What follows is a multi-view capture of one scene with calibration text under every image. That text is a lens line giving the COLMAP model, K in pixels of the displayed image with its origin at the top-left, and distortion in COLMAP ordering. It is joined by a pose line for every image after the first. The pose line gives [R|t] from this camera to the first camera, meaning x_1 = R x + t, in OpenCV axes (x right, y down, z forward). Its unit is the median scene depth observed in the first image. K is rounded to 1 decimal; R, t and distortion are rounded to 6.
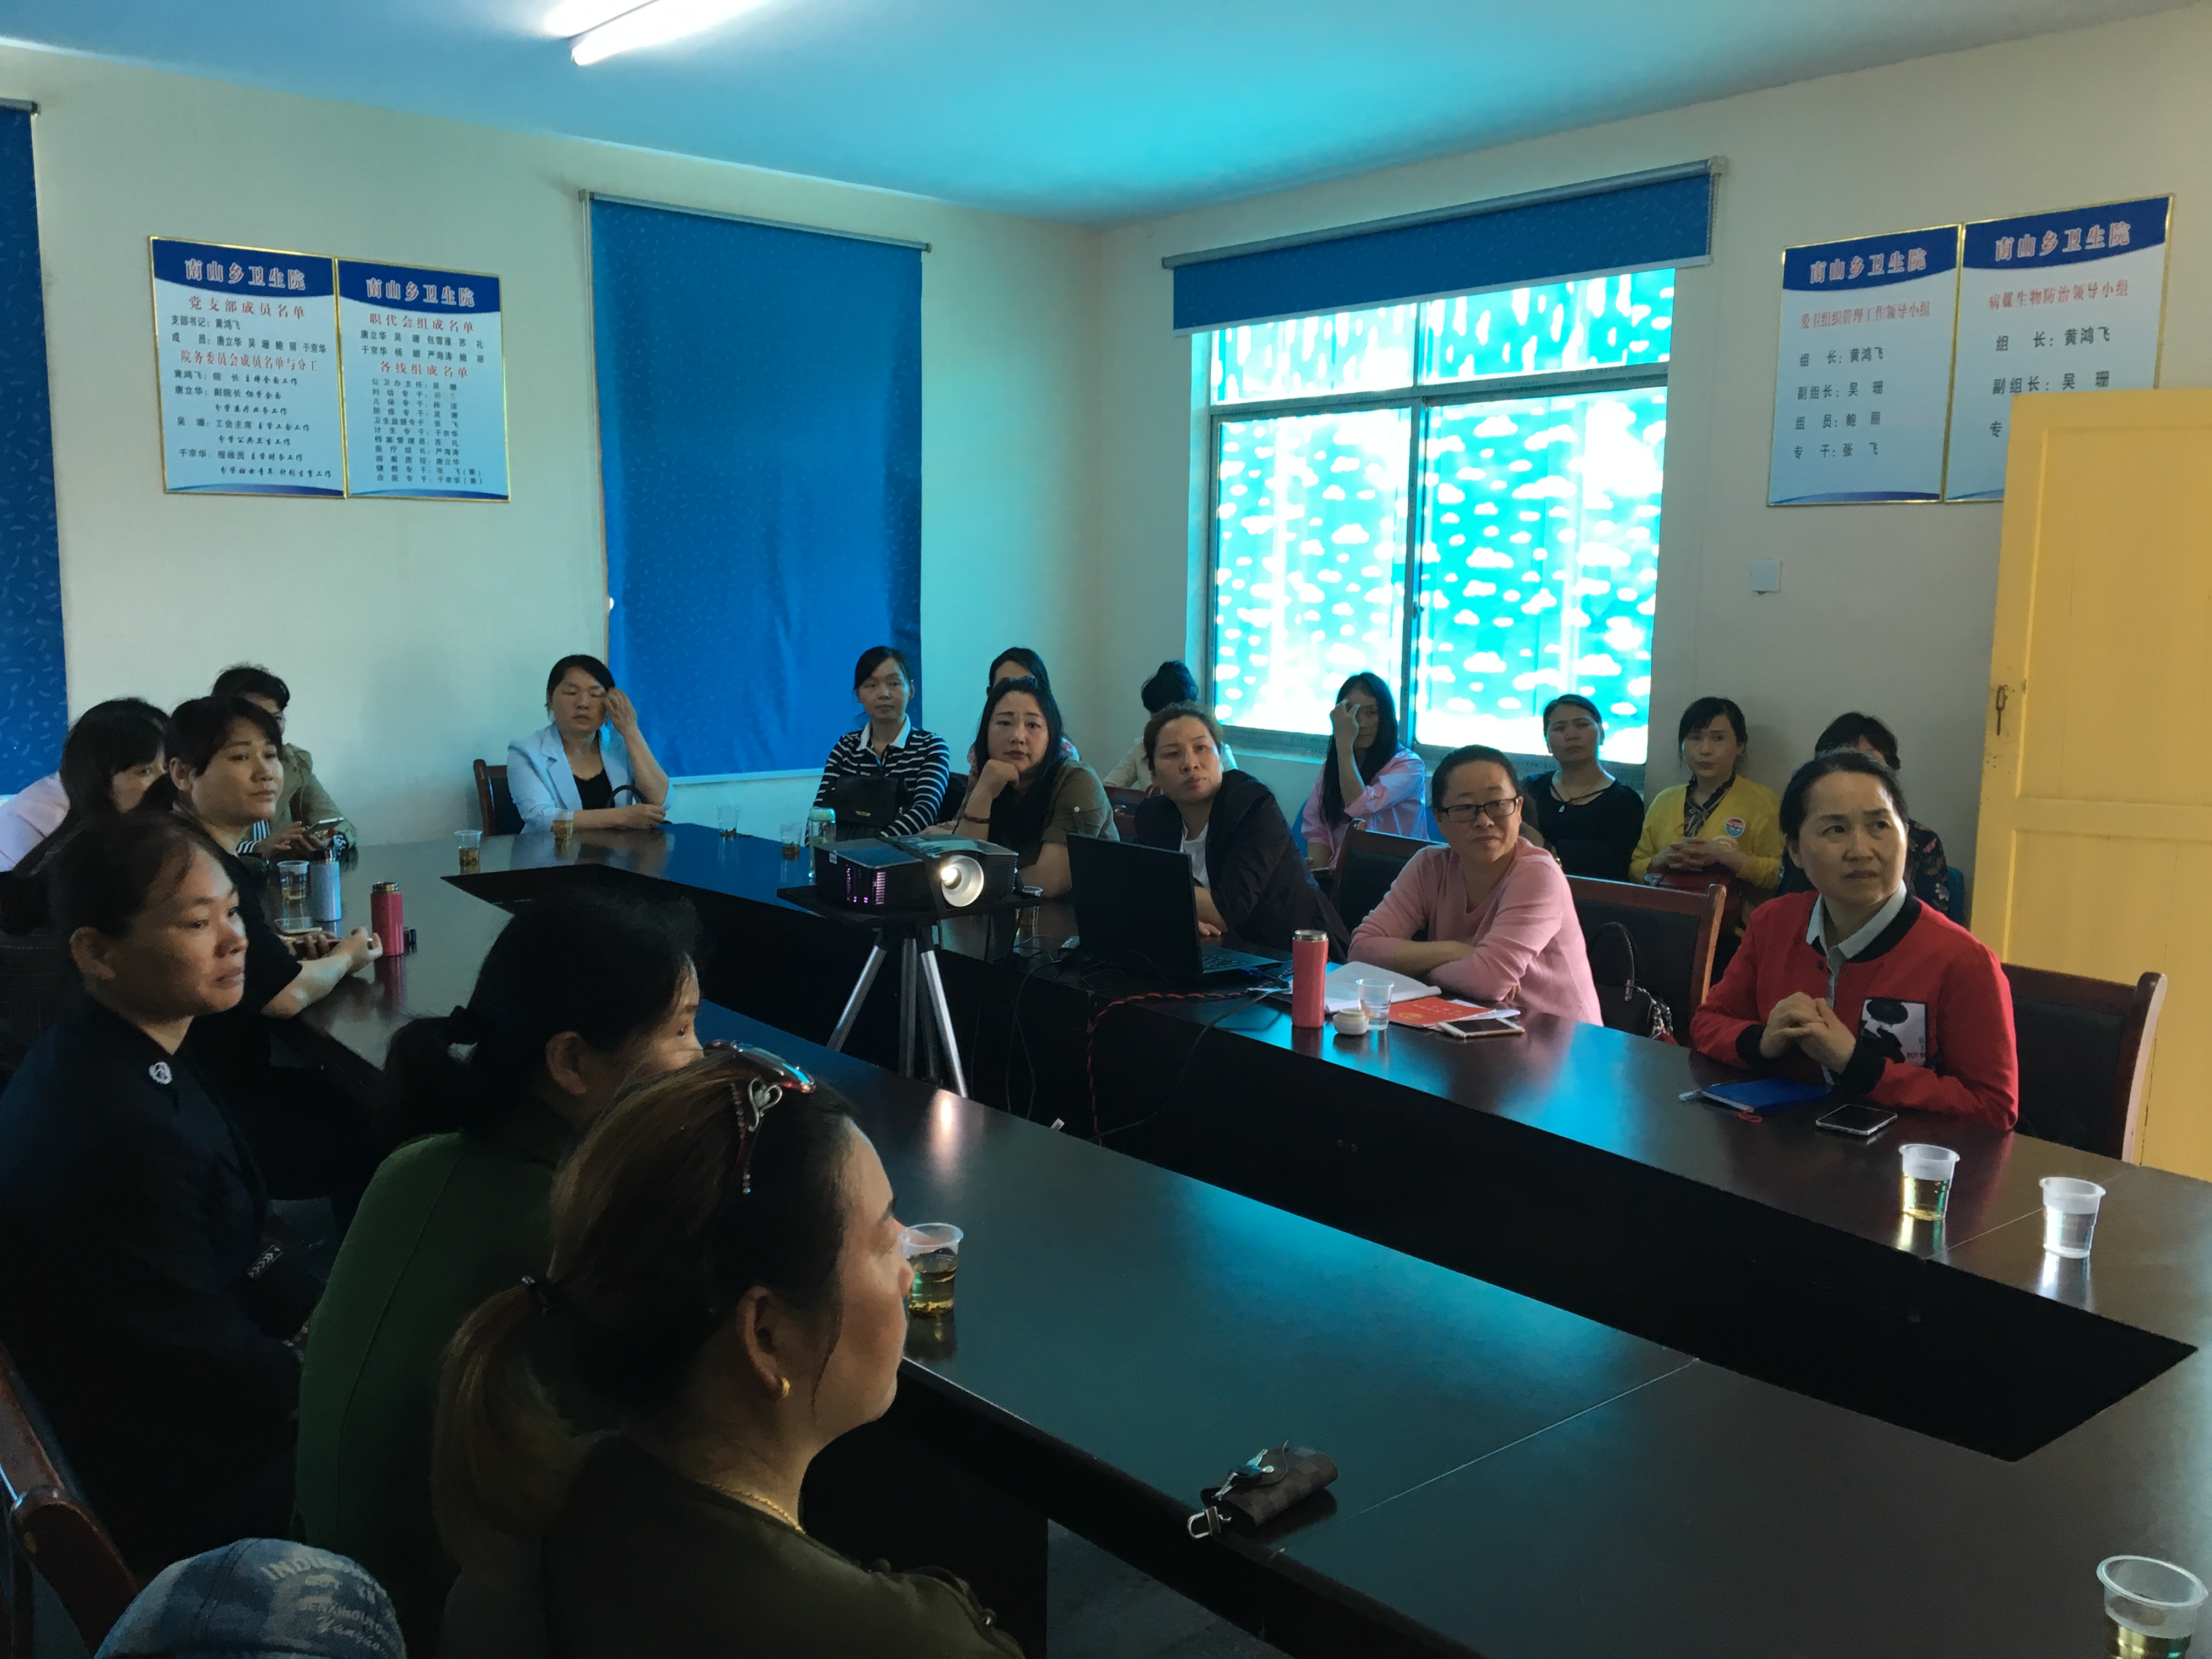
lens RADIAL K [[1859.9, 0, 1092.8], [0, 1859.9, 834.3], [0, 0, 1]] dist [0.078314, -0.107610]
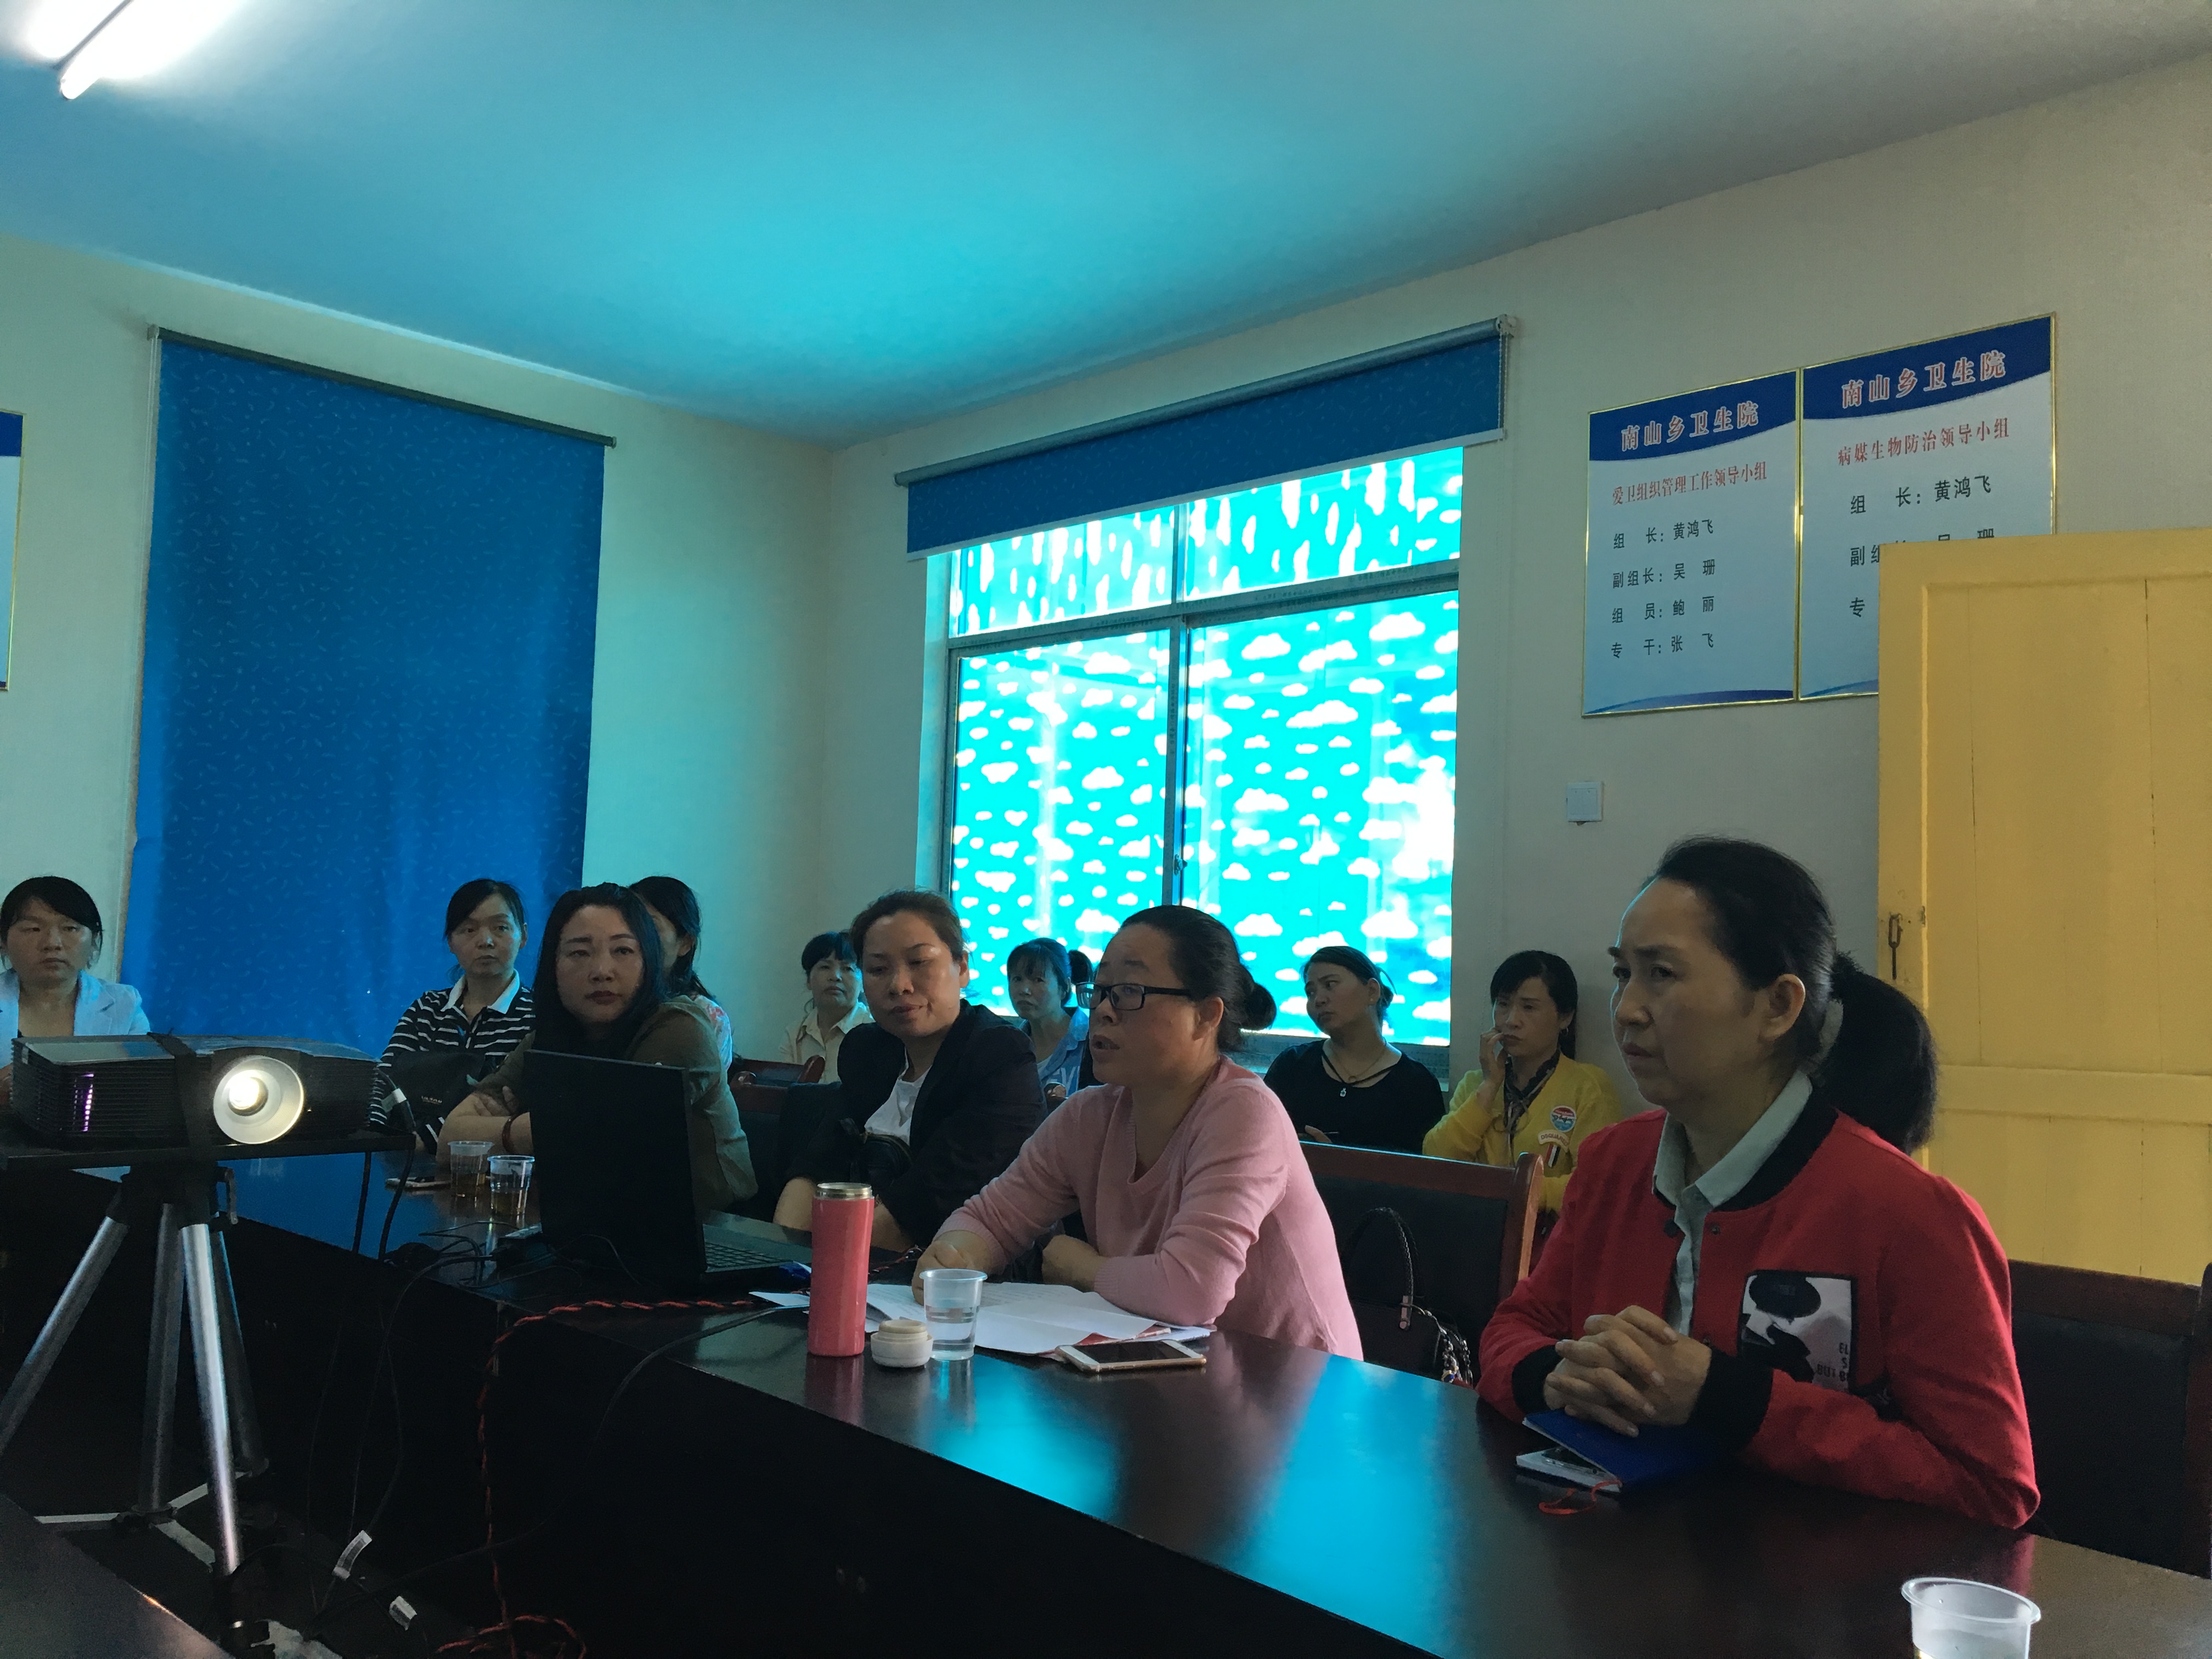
lens RADIAL K [[1859.9, 0, 1092.8], [0, 1859.9, 834.3], [0, 0, 1]] dist [0.078314, -0.107610]
pose [[0.996633, 0.025074, 0.078069, 0.077249], [-0.009206, 0.980296, -0.197320, 0.031567], [-0.081478, 0.195937, 0.977226, 0.213445]]
